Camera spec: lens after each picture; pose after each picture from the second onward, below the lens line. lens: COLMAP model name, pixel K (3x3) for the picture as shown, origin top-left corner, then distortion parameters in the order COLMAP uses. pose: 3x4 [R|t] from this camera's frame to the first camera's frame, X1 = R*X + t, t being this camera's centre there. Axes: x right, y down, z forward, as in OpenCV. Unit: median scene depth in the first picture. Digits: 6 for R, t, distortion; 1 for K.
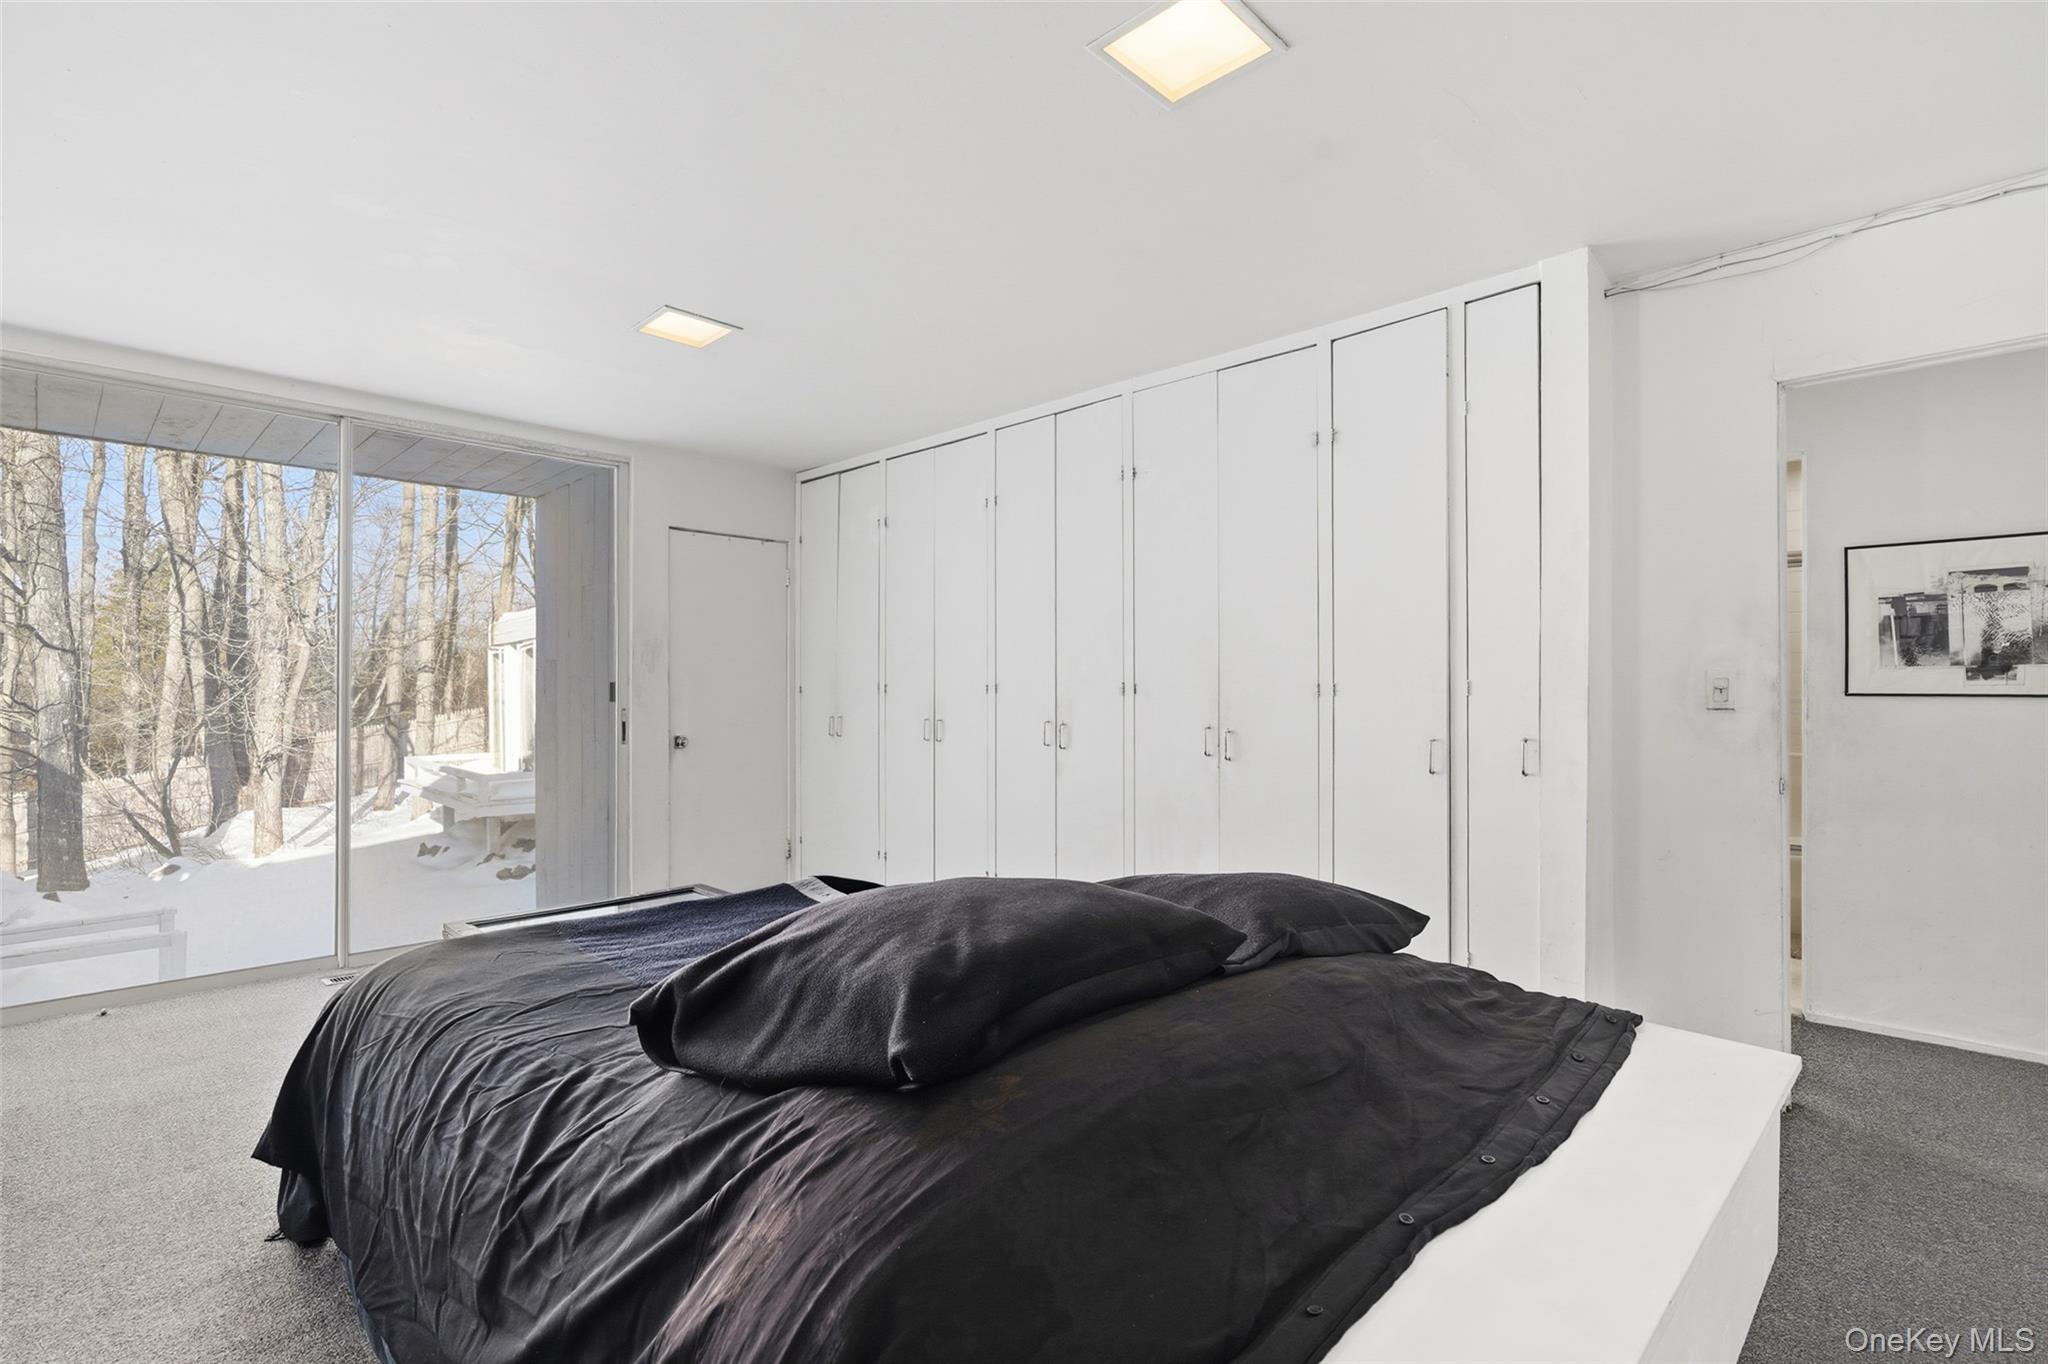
lens RADIAL K [[942.4, 0, 1019.4], [0, 942.4, 695.3], [0, 0, 1]] dist [0.001703, 0.000629]
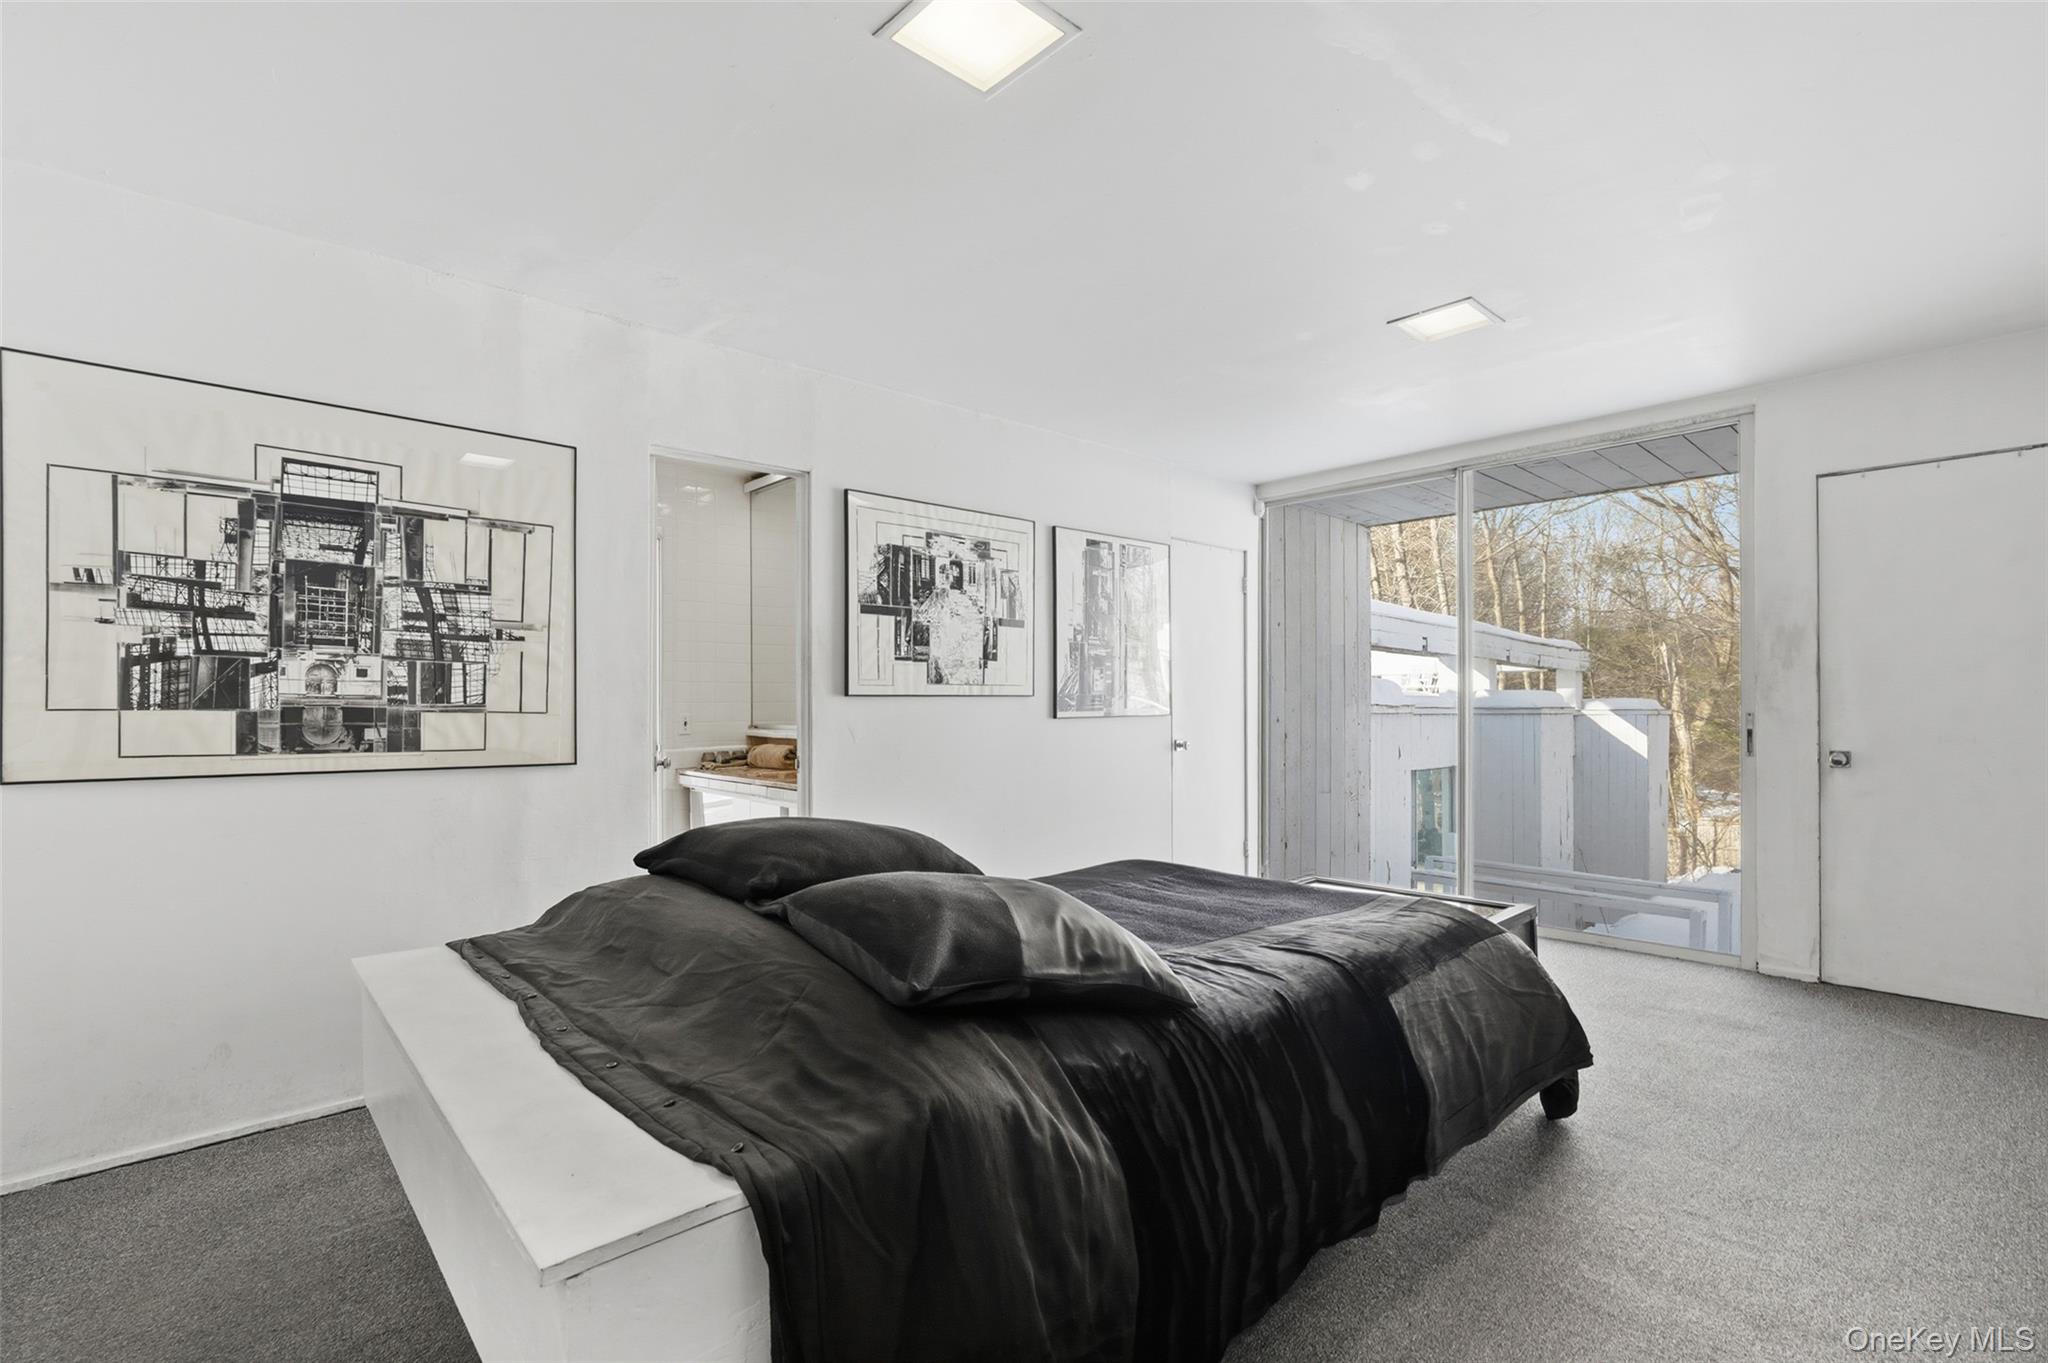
lens RADIAL K [[942.4, 0, 1019.4], [0, 942.4, 694.8], [0, 0, 1]] dist [0.001703, 0.000629]
pose [[-0.039089, 0.000441, -0.999236, 0.503564], [0.002436, 0.999997, 0.000346, -0.004337], [0.999233, -0.002421, -0.039090, 0.462843]]
